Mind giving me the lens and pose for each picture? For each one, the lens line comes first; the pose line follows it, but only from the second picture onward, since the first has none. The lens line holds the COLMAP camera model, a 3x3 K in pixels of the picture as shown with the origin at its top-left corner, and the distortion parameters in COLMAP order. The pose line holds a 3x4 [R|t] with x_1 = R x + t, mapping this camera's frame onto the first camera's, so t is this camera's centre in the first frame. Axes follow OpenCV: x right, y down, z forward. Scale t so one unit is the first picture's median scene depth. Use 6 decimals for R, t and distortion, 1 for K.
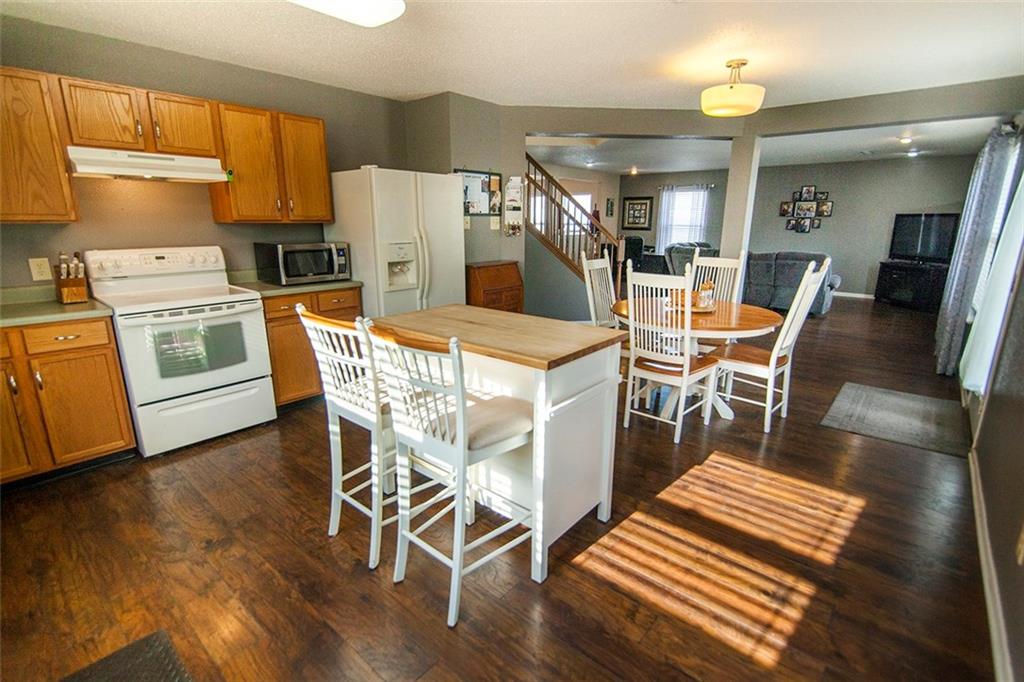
lens RADIAL K [[484.1, 0, 512.0], [0, 484.1, 341.0], [0, 0, 1]] dist [0.000587, 0.000007]
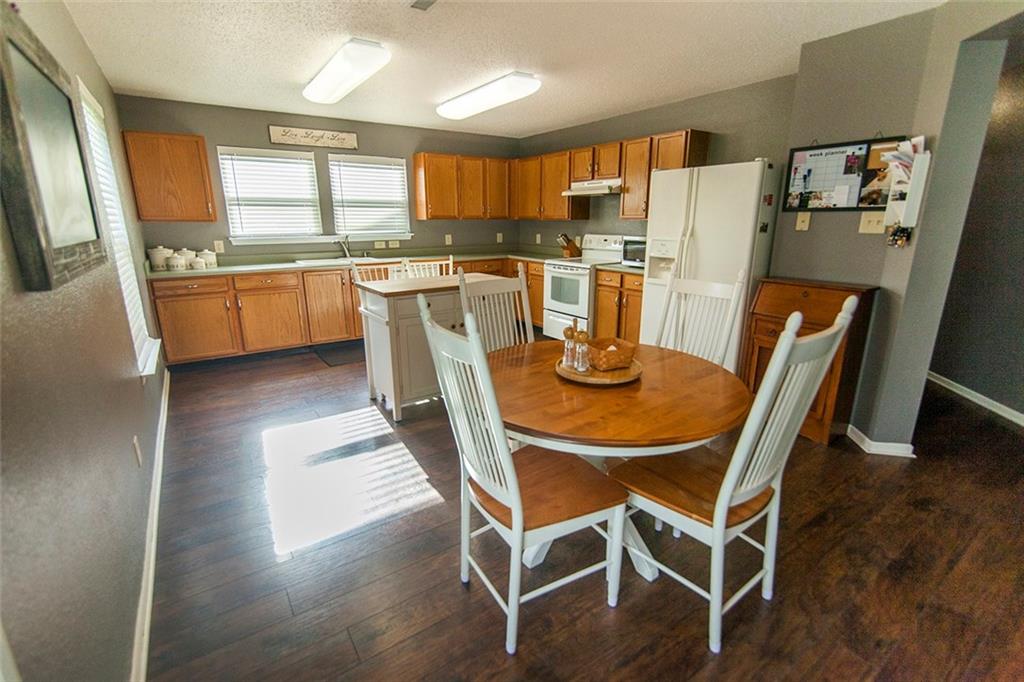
lens RADIAL K [[465.7, 0, 512.0], [0, 465.7, 341.0], [0, 0, 1]] dist [-0.000024, -0.000118]
pose [[-0.258954, 0.247899, -0.933536, 1.037124], [-0.230028, 0.922867, 0.308873, -0.288288], [0.938099, 0.294724, -0.181956, 1.145281]]
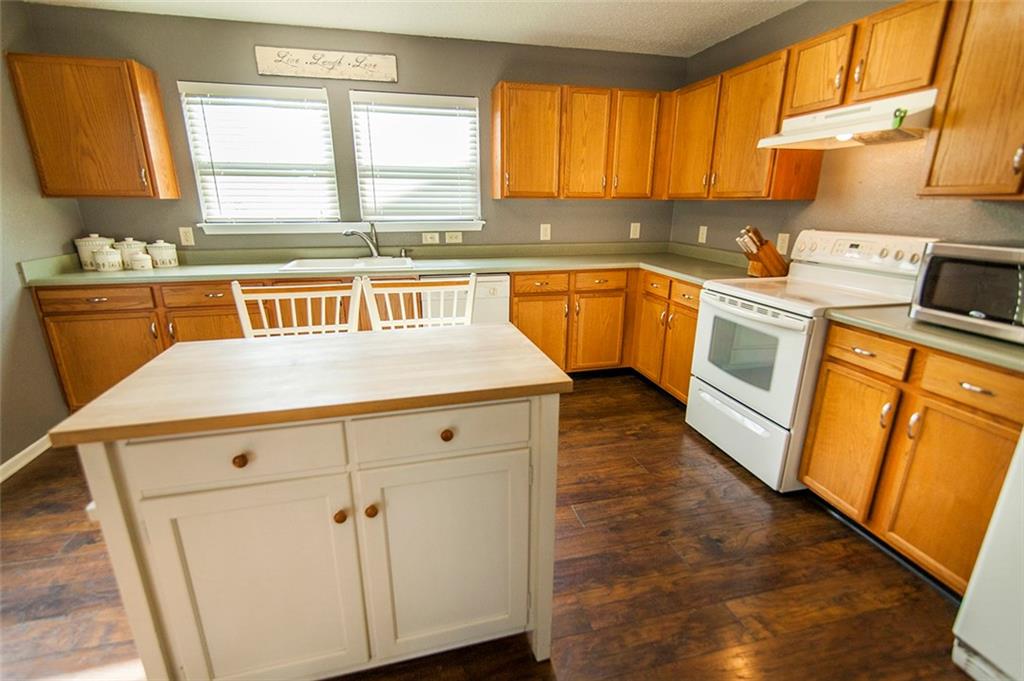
lens RADIAL K [[465.7, 0, 512.0], [0, 465.7, 340.5], [0, 0, 1]] dist [-0.000024, -0.000118]
pose [[-0.583550, 0.229801, -0.778884, 0.208723], [-0.199088, 0.889373, 0.411558, -0.244894], [0.787295, 0.395231, -0.473243, 1.026368]]
